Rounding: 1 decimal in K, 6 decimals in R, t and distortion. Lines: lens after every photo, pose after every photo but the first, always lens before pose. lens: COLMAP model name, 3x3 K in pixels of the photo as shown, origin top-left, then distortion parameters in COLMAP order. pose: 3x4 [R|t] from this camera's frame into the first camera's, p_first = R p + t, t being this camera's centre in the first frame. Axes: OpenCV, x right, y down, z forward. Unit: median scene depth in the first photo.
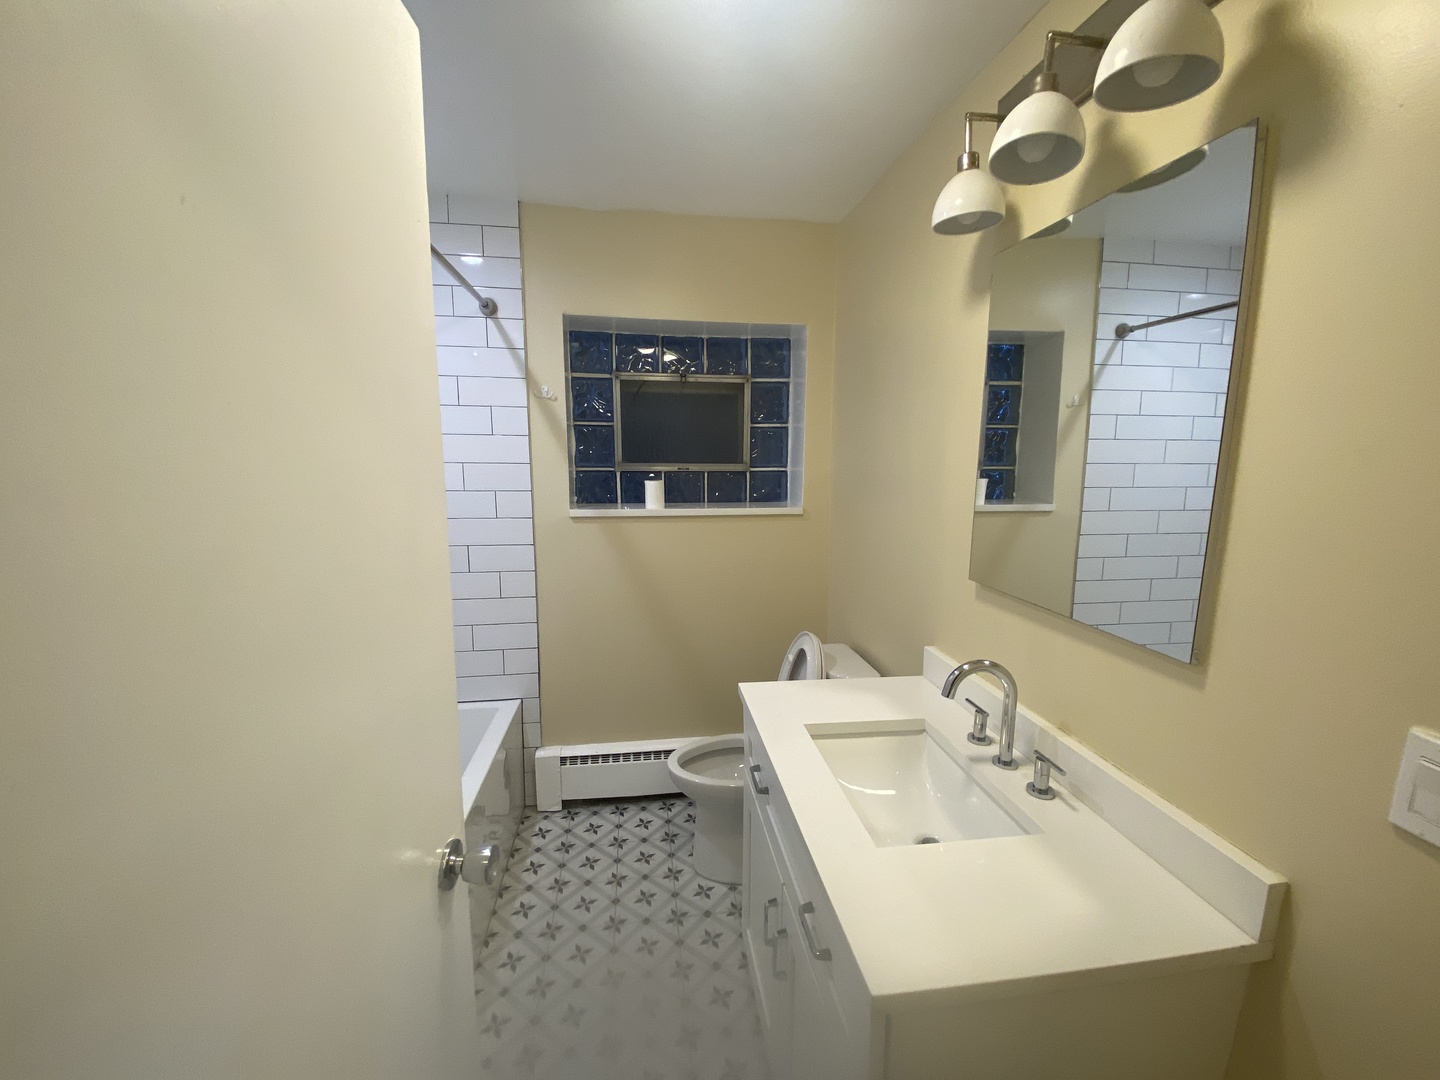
lens RADIAL K [[571.1, 0, 720.0], [0, 571.1, 540.0], [0, 0, 1]] dist [0.012086, -0.020702]
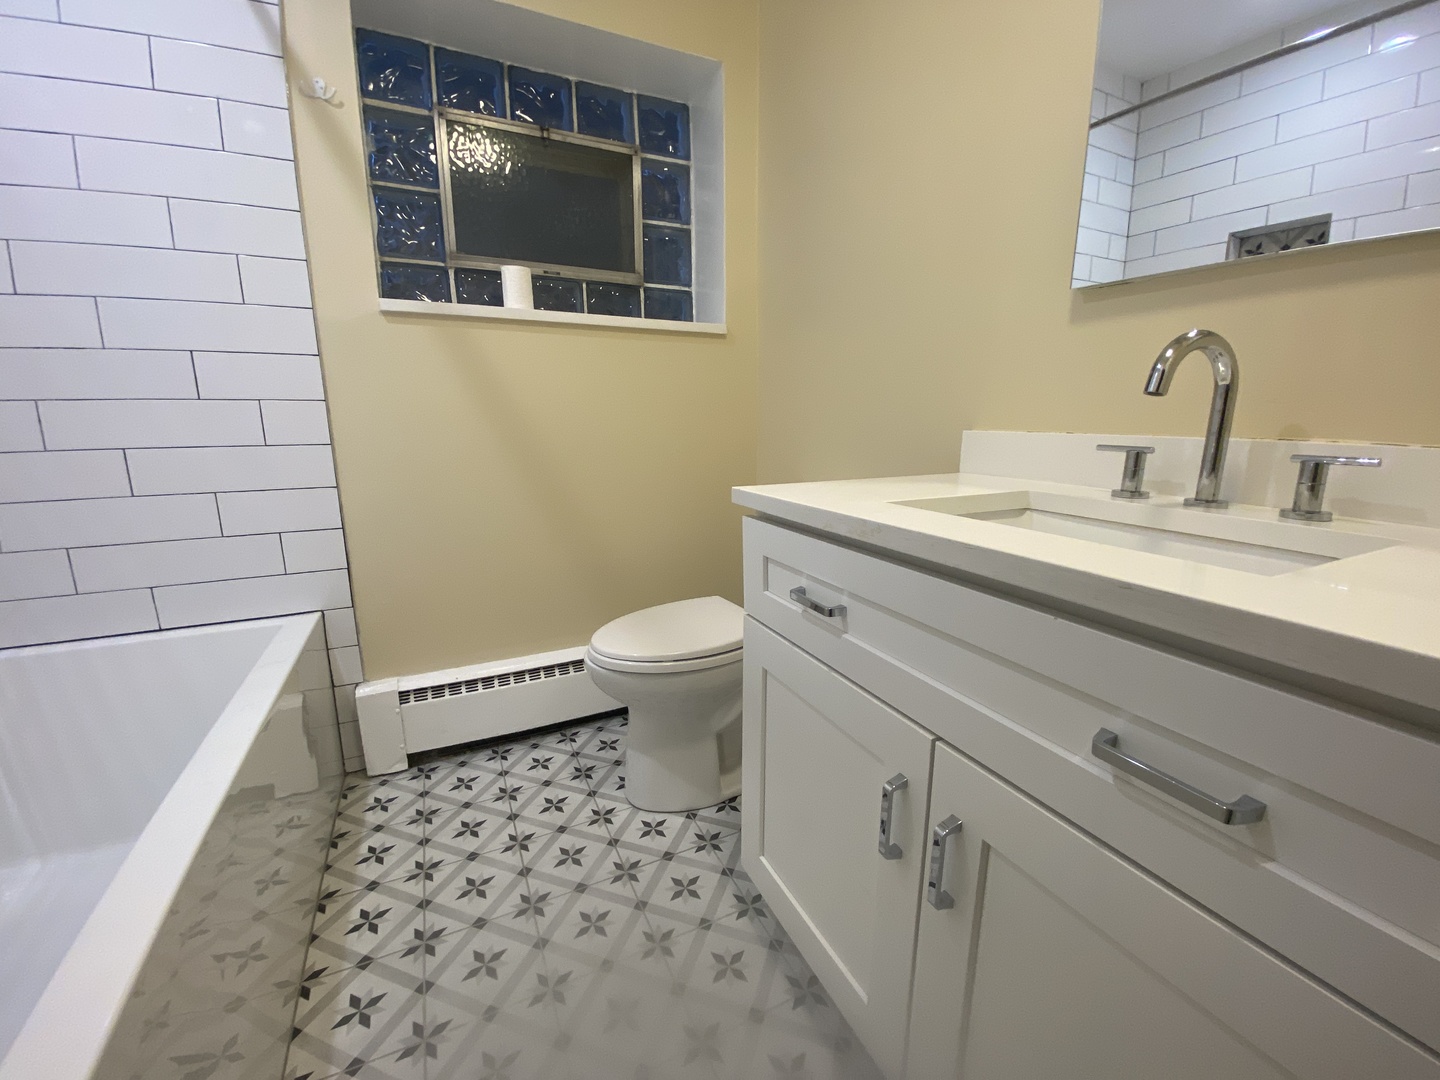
lens RADIAL K [[571.1, 0, 720.0], [0, 571.1, 540.0], [0, 0, 1]] dist [0.012086, -0.020702]
pose [[0.951700, -0.072506, 0.298346, -0.114227], [0.052345, 0.995806, 0.075034, 0.181262], [-0.302535, -0.055793, 0.951504, 0.277972]]
